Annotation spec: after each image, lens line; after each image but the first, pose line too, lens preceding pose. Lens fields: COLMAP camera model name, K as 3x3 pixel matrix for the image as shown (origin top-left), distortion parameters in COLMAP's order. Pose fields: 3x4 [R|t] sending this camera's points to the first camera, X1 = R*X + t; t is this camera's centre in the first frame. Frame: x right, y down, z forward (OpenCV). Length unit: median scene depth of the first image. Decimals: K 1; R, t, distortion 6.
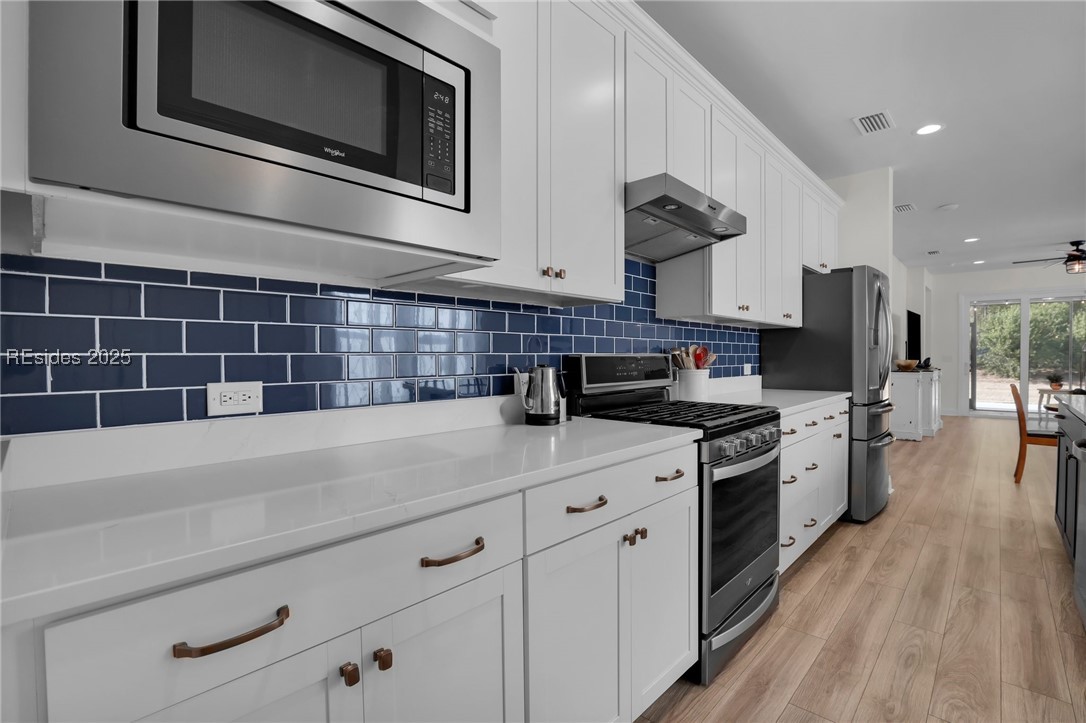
lens RADIAL K [[499.3, 0, 542.8], [0, 499.3, 359.7], [0, 0, 1]] dist [-0.001764, -0.000202]
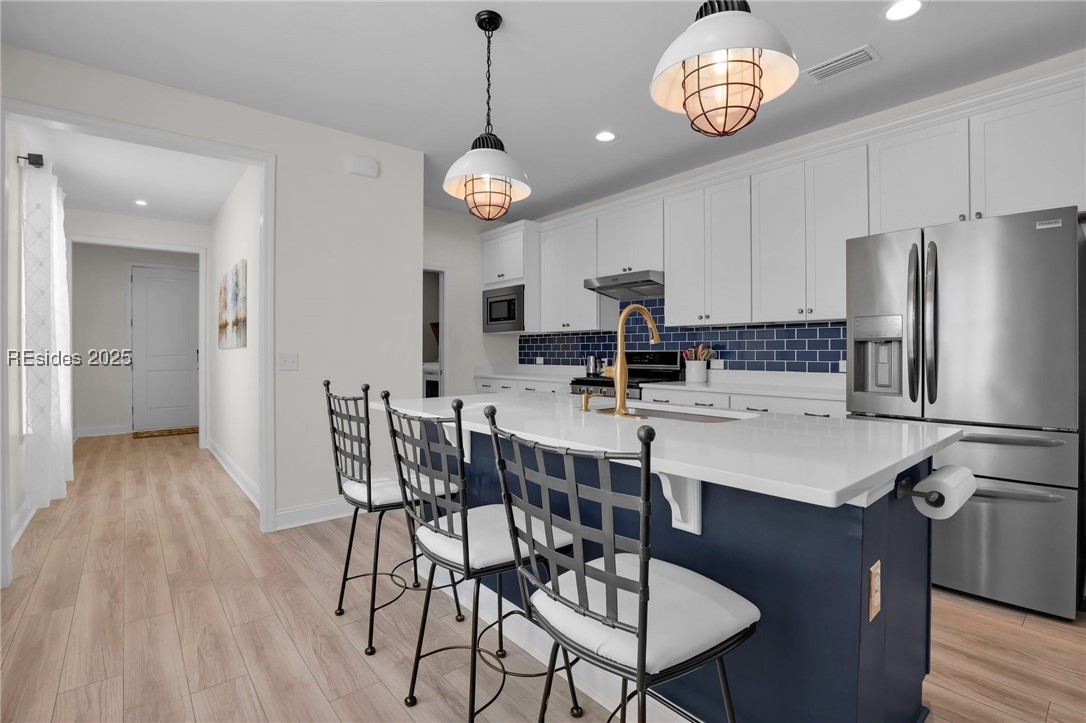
lens RADIAL K [[499.3, 0, 543.7], [0, 499.3, 357.2], [0, 0, 1]] dist [-0.001764, -0.000202]
pose [[-0.118020, 0.004619, -0.993000, 3.463607], [-0.012064, 0.999909, 0.006085, 0.013409], [0.992938, 0.012698, -0.117954, 1.350471]]
